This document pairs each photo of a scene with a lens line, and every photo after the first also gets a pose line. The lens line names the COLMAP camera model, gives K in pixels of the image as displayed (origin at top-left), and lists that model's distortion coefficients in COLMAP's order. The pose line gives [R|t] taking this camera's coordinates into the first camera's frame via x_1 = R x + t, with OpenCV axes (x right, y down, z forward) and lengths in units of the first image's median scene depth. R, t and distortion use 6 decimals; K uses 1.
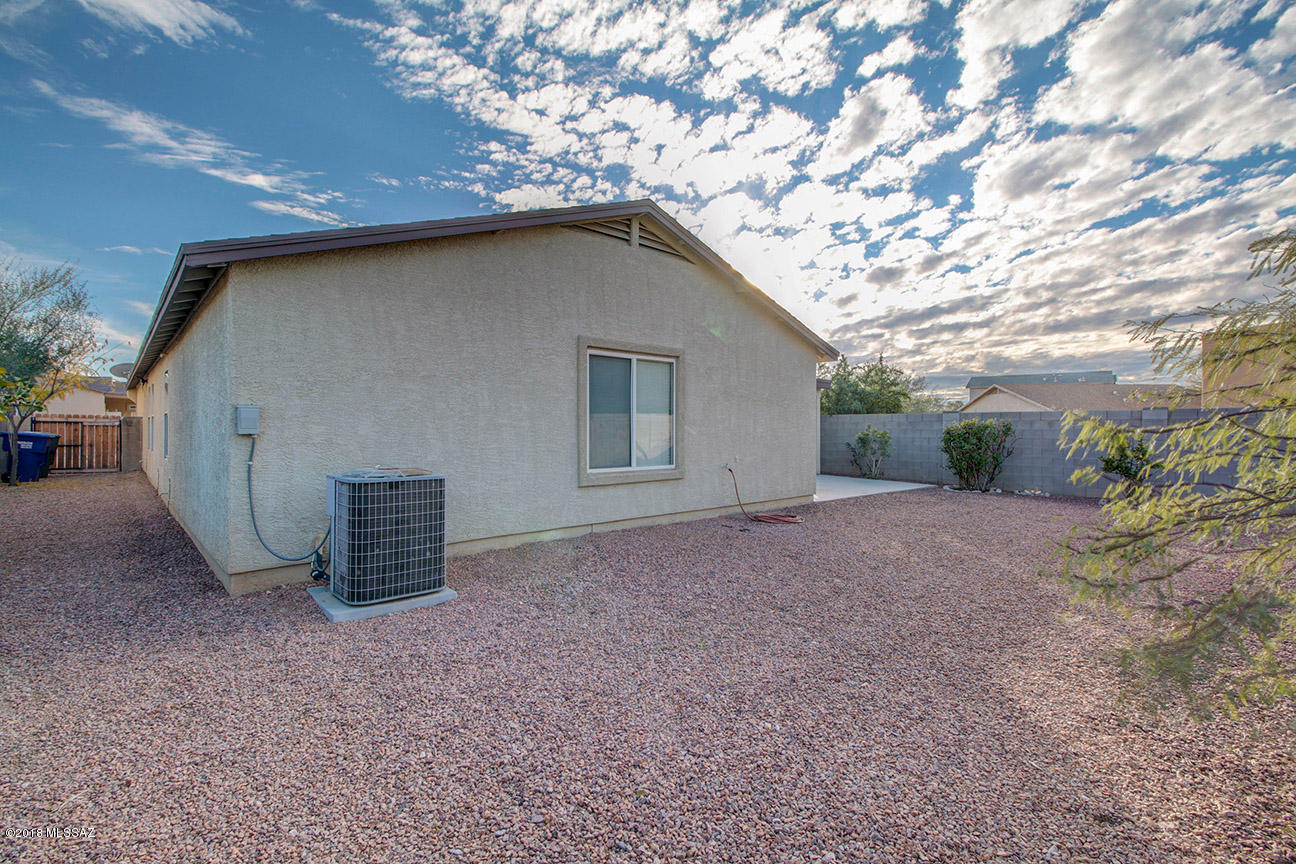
lens RADIAL K [[593.3, 0, 648.7], [0, 593.3, 425.9], [0, 0, 1]] dist [-0.001037, -0.000172]
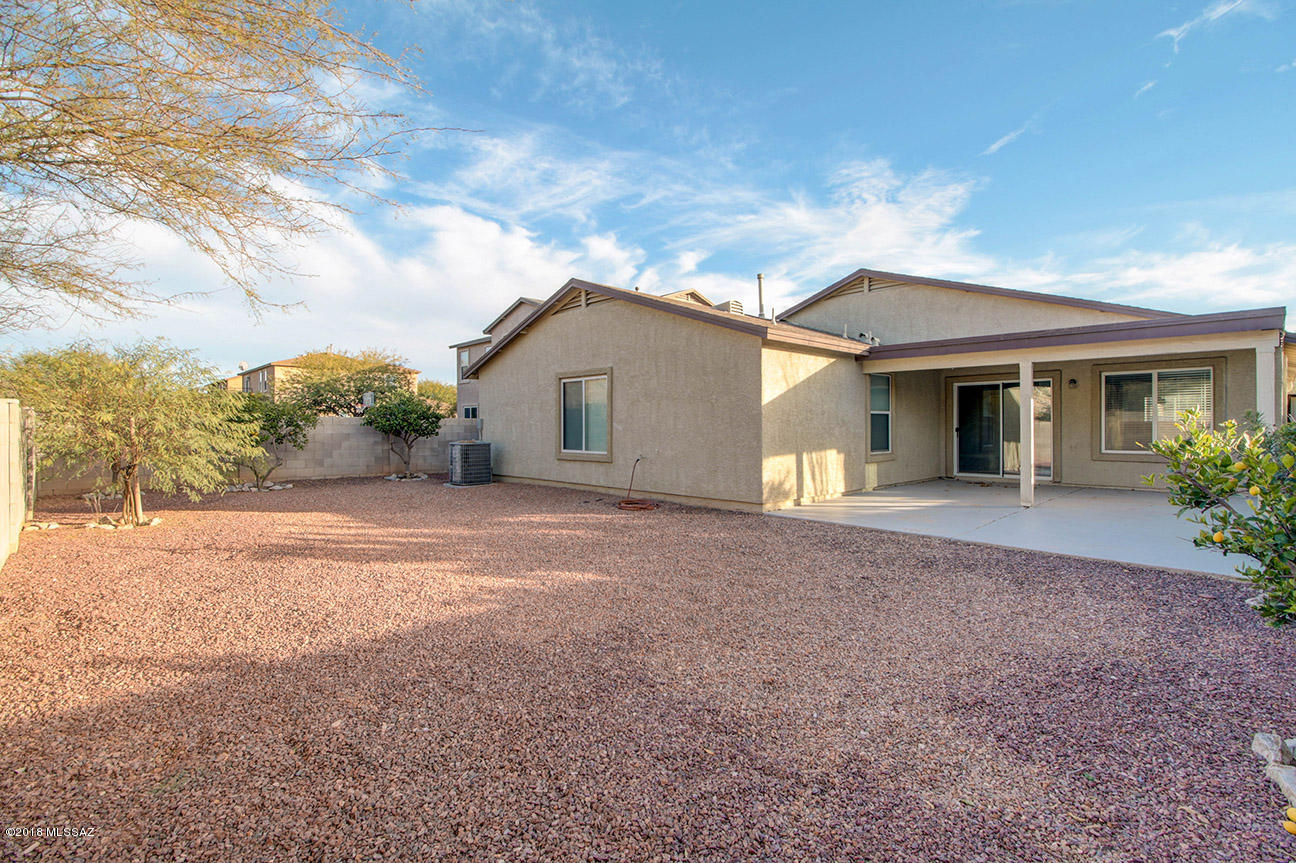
lens RADIAL K [[593.3, 0, 648.7], [0, 593.3, 425.4], [0, 0, 1]] dist [-0.001037, -0.000172]
pose [[0.057966, -0.005346, -0.998304, 1.305757], [0.006956, 0.999964, -0.004951, 0.010598], [0.998294, -0.006657, 0.058001, 0.924717]]
